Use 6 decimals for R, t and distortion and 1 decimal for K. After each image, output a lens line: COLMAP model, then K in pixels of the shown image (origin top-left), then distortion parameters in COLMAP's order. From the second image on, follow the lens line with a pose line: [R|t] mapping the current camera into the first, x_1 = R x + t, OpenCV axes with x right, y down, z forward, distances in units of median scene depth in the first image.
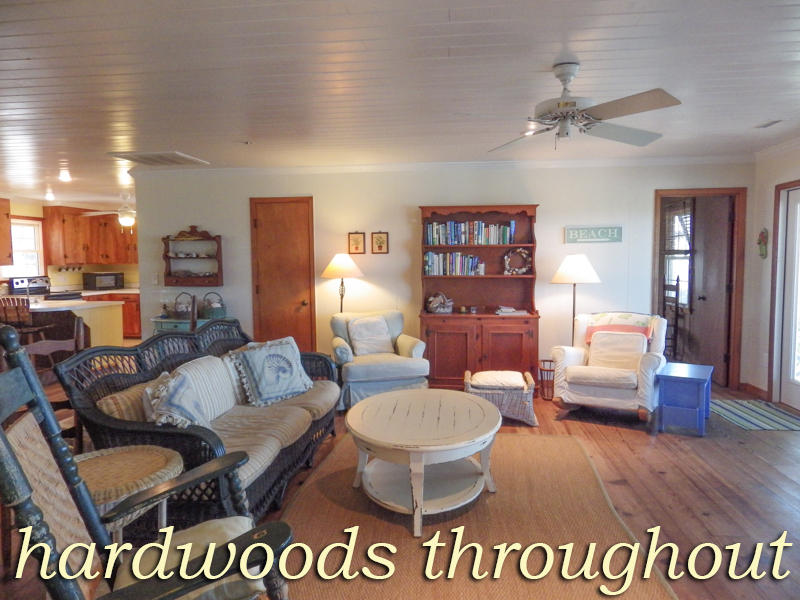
lens RADIAL K [[543.6, 0, 400.2], [0, 543.6, 299.9], [0, 0, 1]] dist [-0.004297, -0.002152]
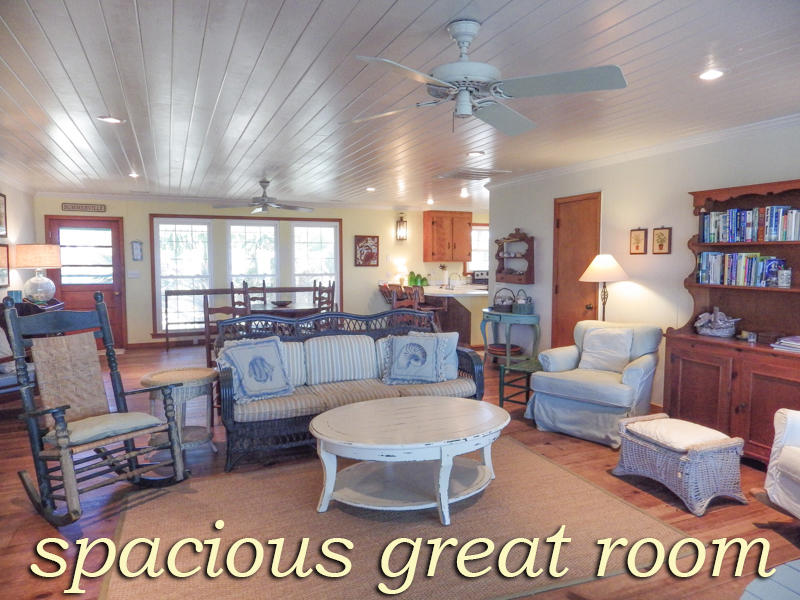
lens RADIAL K [[543.6, 0, 397.6], [0, 543.6, 294.9], [0, 0, 1]] dist [-0.004297, -0.002152]
pose [[0.485921, 0.066831, -0.871444, 0.482713], [-0.068125, 0.996935, 0.038468, -0.028546], [0.871344, 0.040674, 0.488985, 0.261946]]
